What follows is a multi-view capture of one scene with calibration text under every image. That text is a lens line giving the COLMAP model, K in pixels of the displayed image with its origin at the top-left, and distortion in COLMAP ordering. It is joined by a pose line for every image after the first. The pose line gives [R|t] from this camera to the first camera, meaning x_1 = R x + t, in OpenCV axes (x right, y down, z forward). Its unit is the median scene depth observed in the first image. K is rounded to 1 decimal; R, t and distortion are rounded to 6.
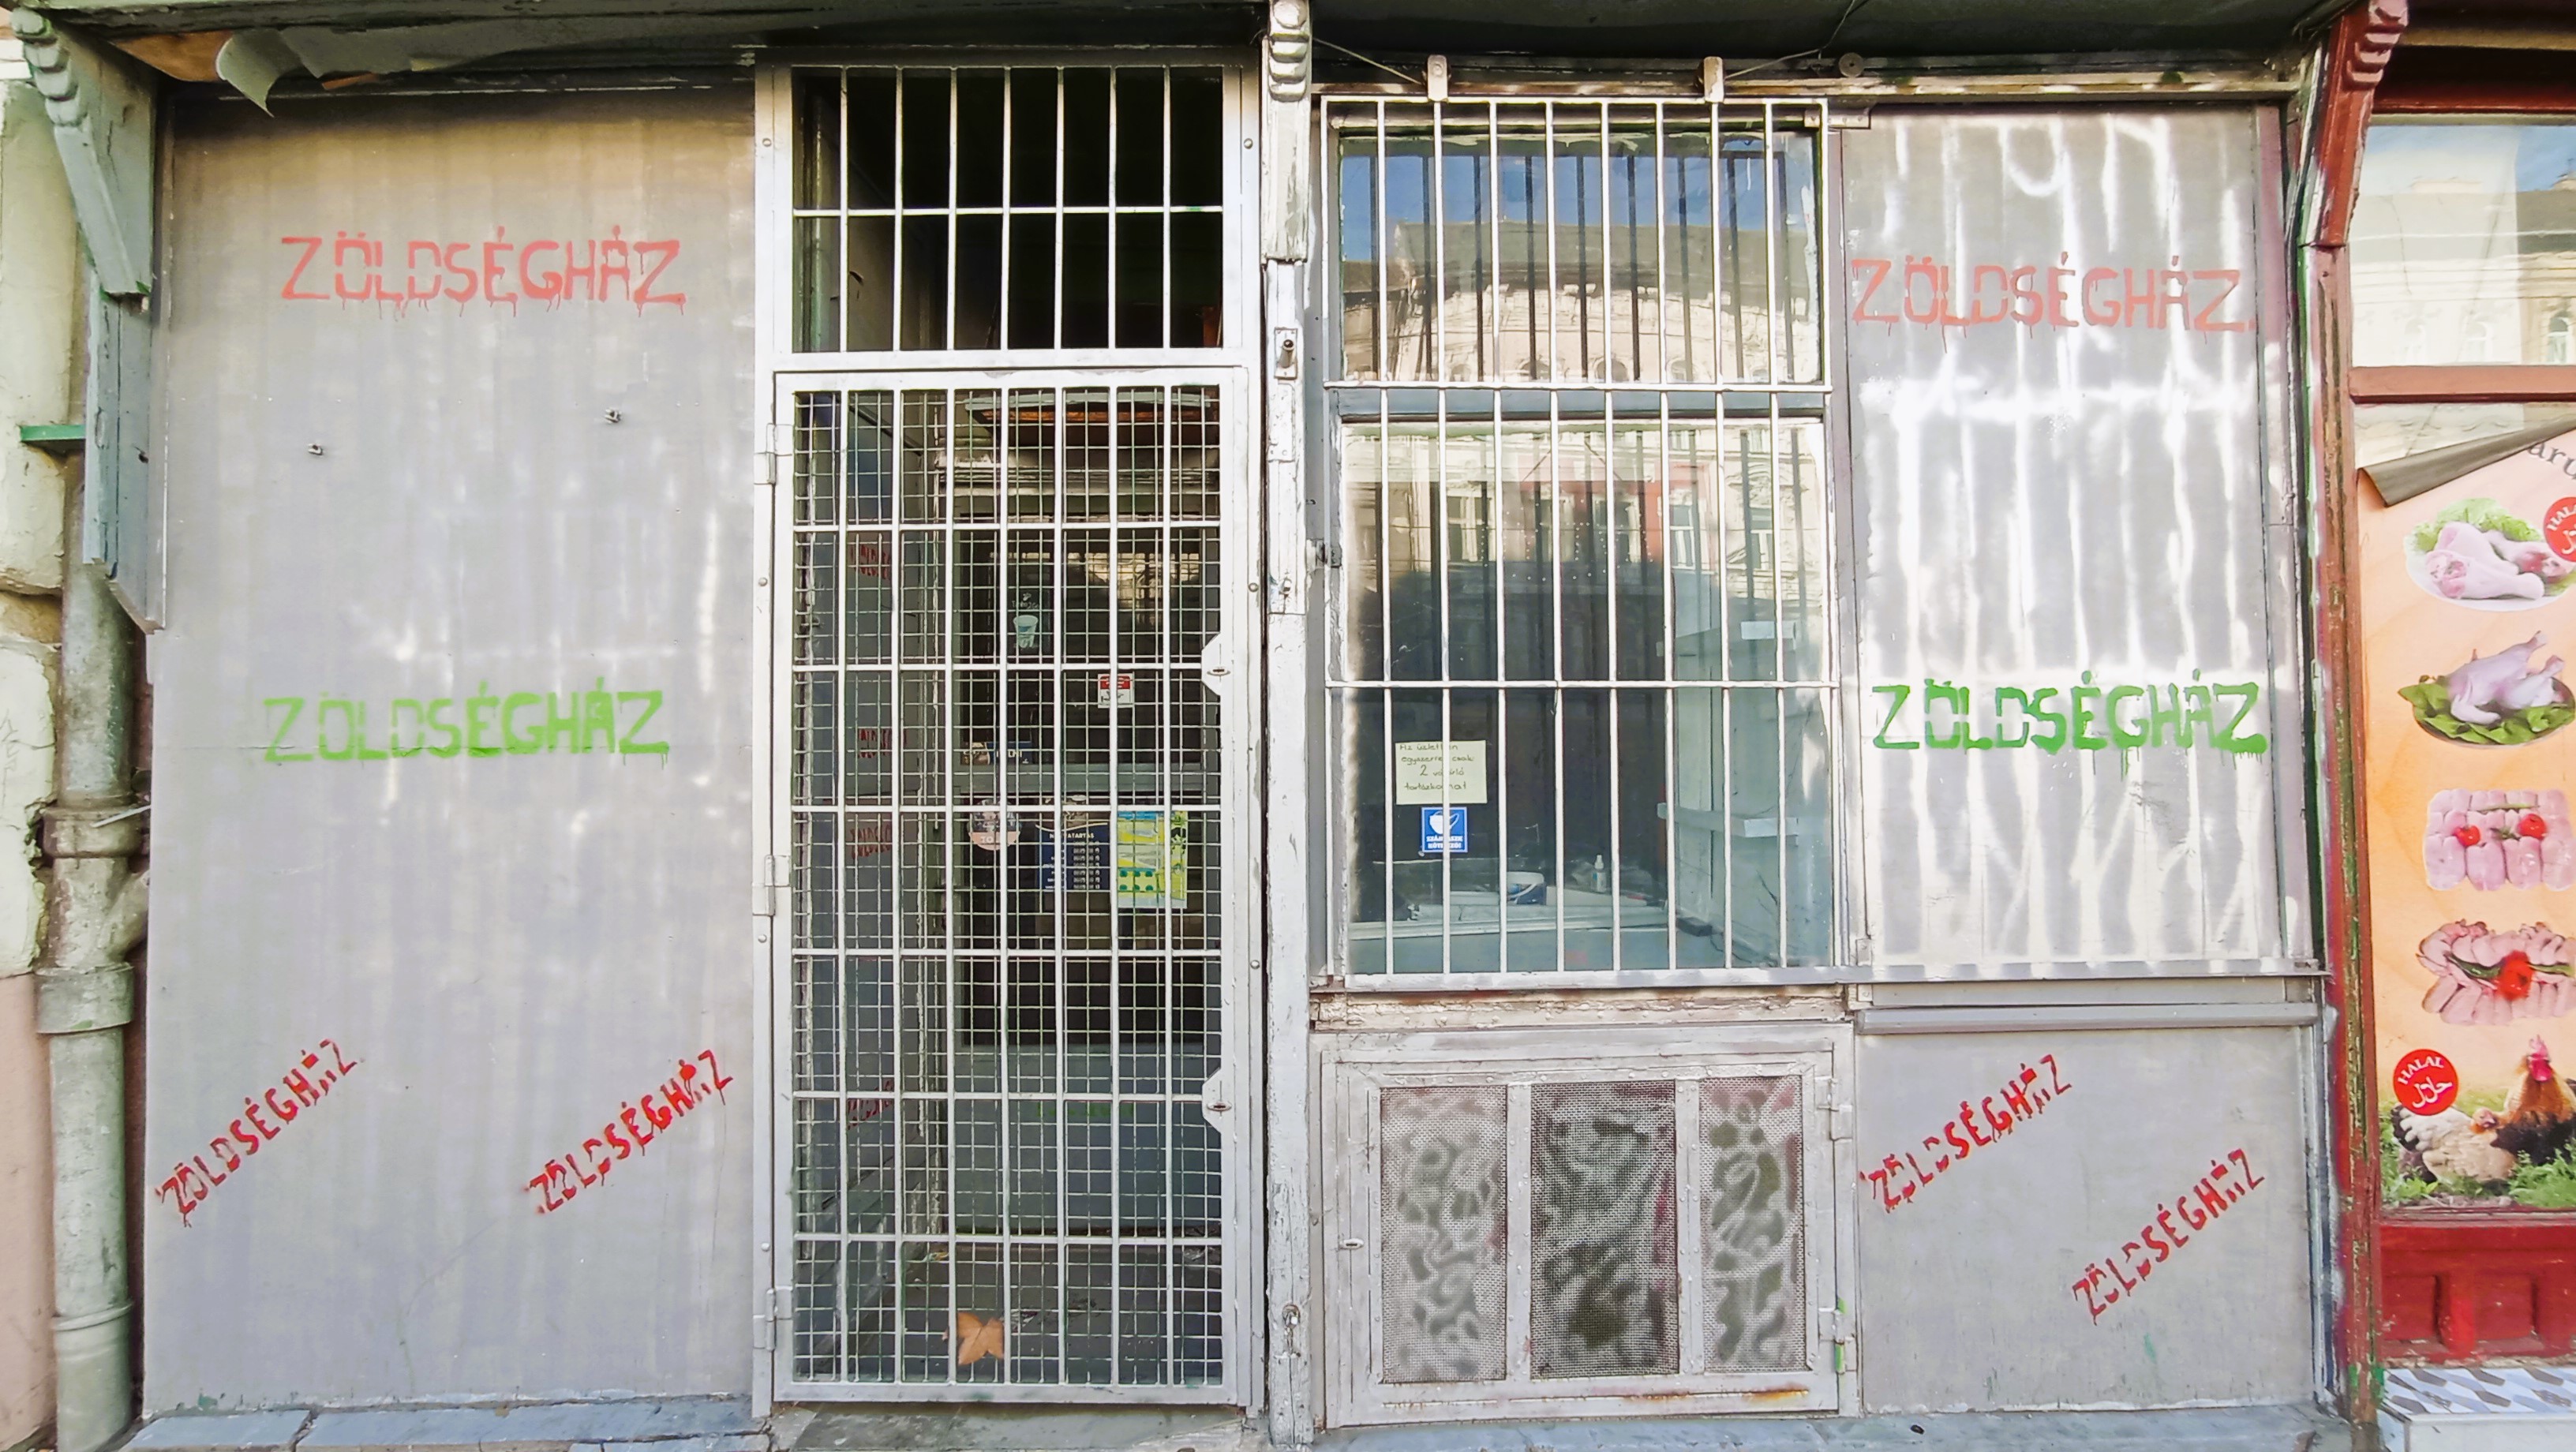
lens RADIAL K [[1163.9, 0, 1291.2], [0, 1163.9, 735.6], [0, 0, 1]] dist [-0.049050, 0.043545]
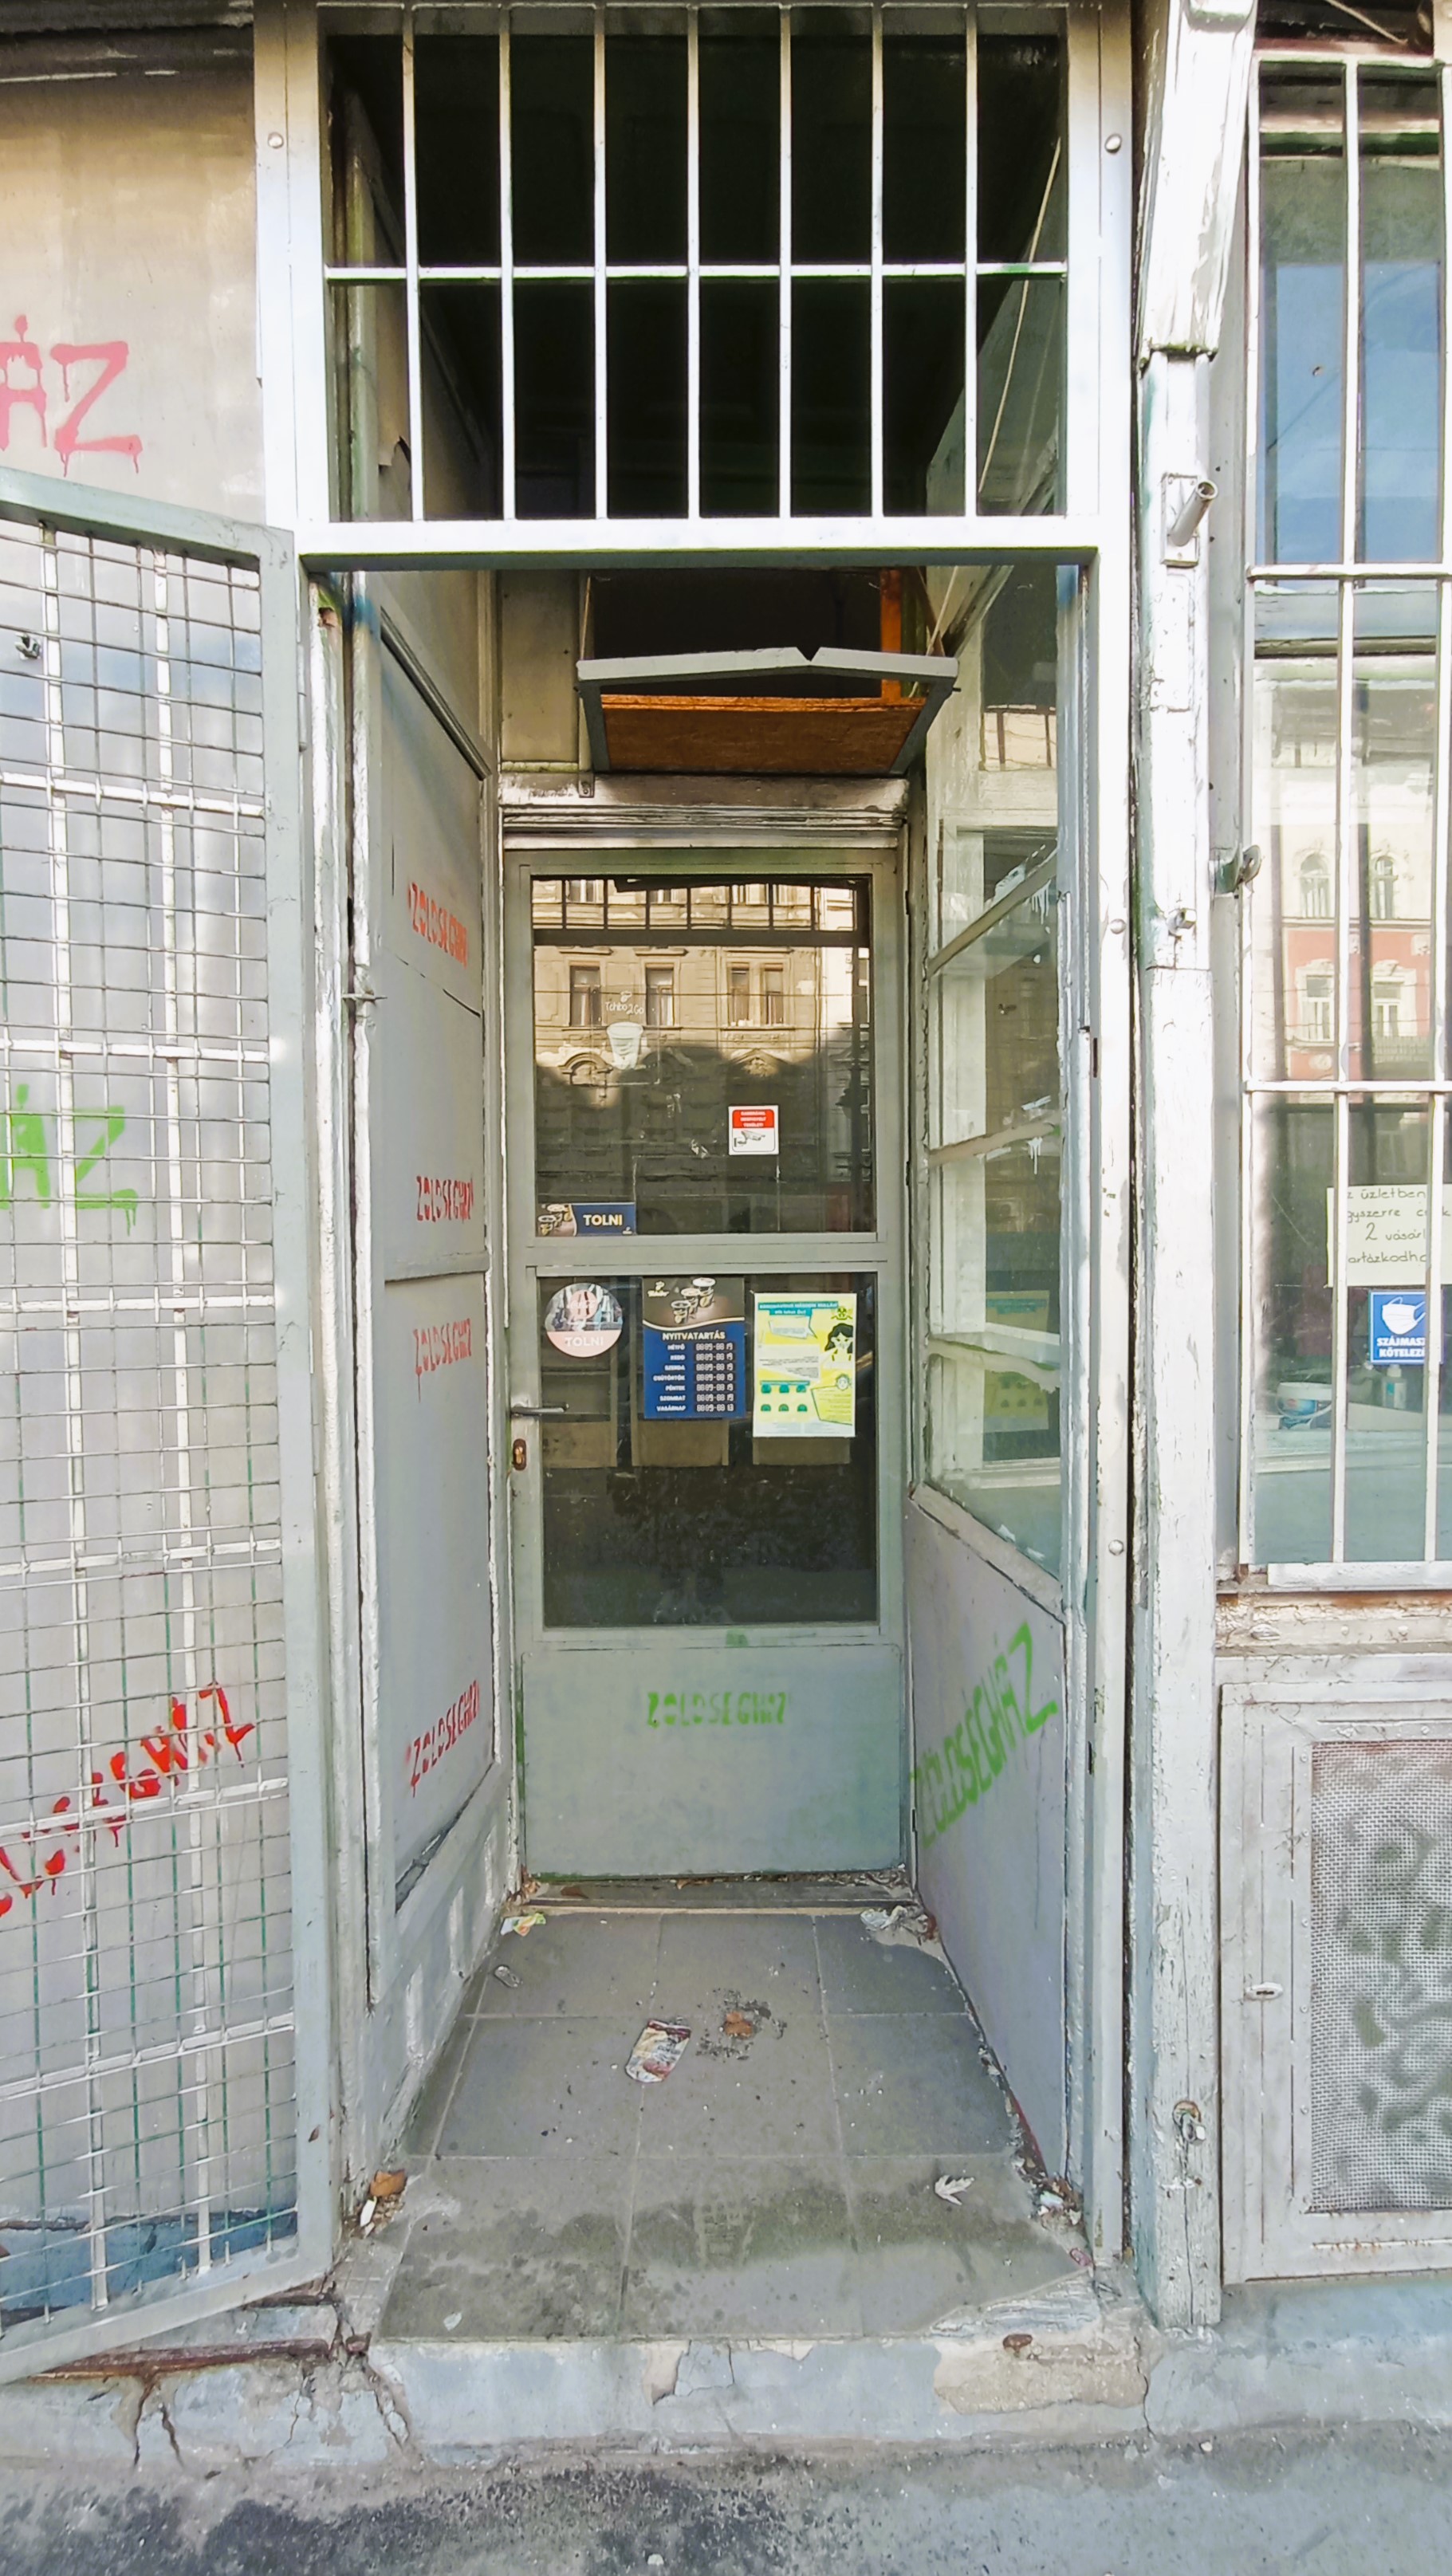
lens RADIAL K [[1180.5, 0, 726.0], [0, 1180.5, 1288.0], [0, 0, 1]] dist [0.027055, -0.015561]
pose [[0.999992, -0.003947, -0.000131, -0.234878], [0.003948, 0.998741, 0.050014, 0.027776], [-0.000066, -0.050014, 0.998749, 0.374020]]
